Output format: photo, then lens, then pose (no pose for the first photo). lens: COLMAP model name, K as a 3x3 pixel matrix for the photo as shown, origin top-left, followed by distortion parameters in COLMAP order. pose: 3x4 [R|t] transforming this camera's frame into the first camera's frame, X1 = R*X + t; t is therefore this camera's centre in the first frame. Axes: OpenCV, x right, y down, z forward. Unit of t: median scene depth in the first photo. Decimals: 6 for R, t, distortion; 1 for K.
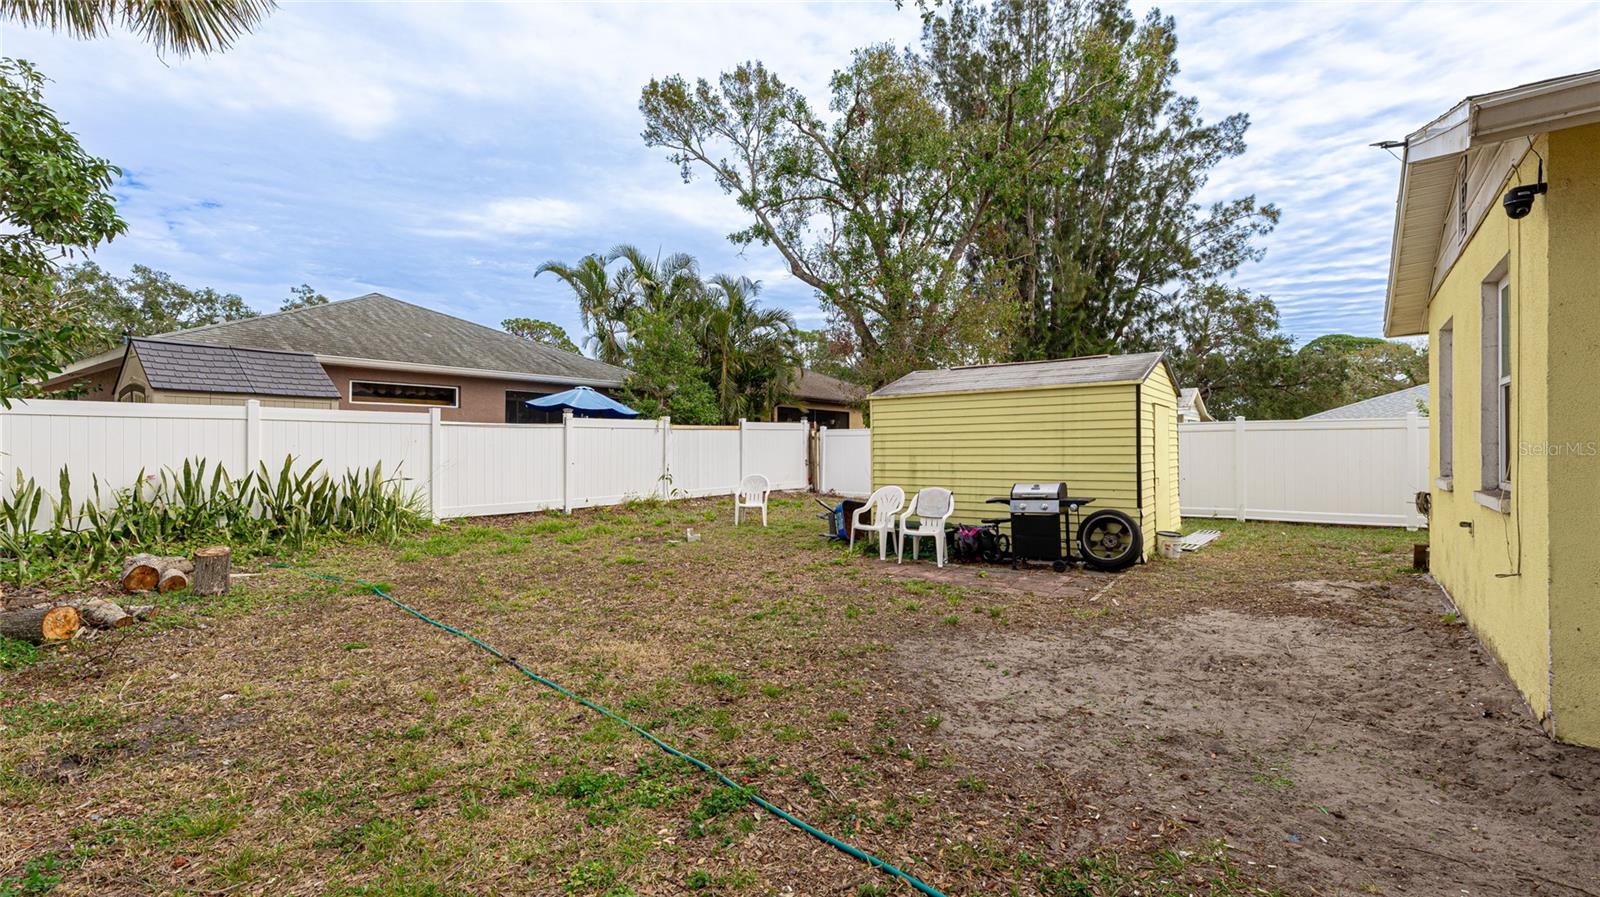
lens RADIAL K [[732.8, 0, 800.0], [0, 732.8, 448.5], [0, 0, 1]] dist [0.000823, 0.000250]
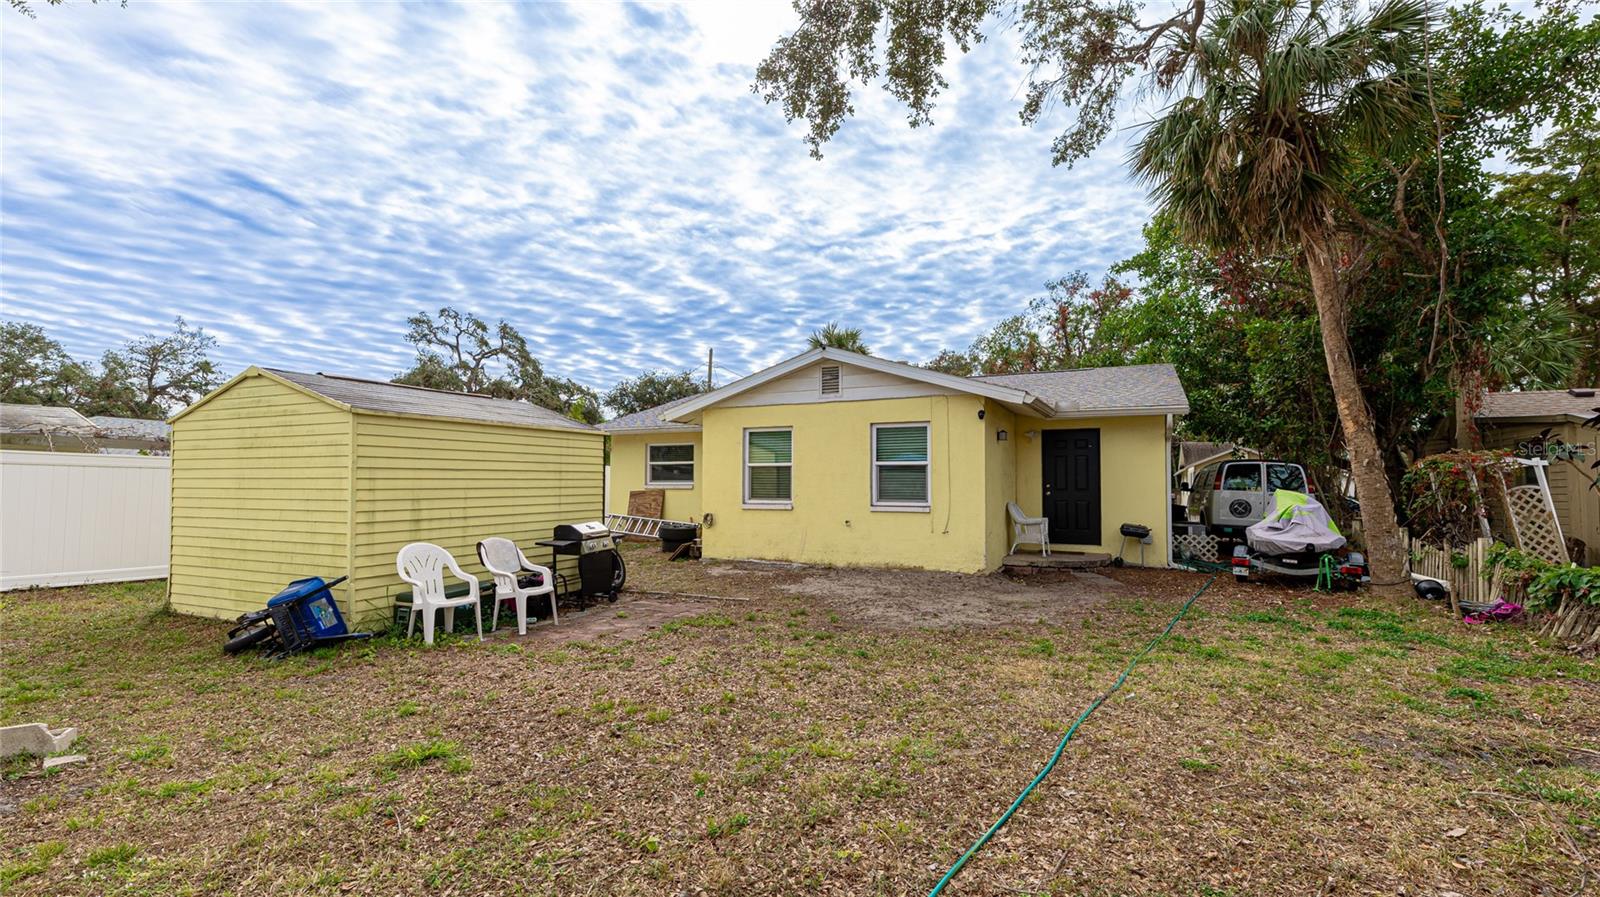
lens RADIAL K [[732.8, 0, 800.0], [0, 732.8, 448.5], [0, 0, 1]] dist [0.000823, 0.000250]
pose [[-0.228568, 0.051636, 0.972158, -0.664503], [-0.000330, 0.998588, -0.053117, -0.002484], [-0.973528, -0.012461, -0.228229, 0.822750]]
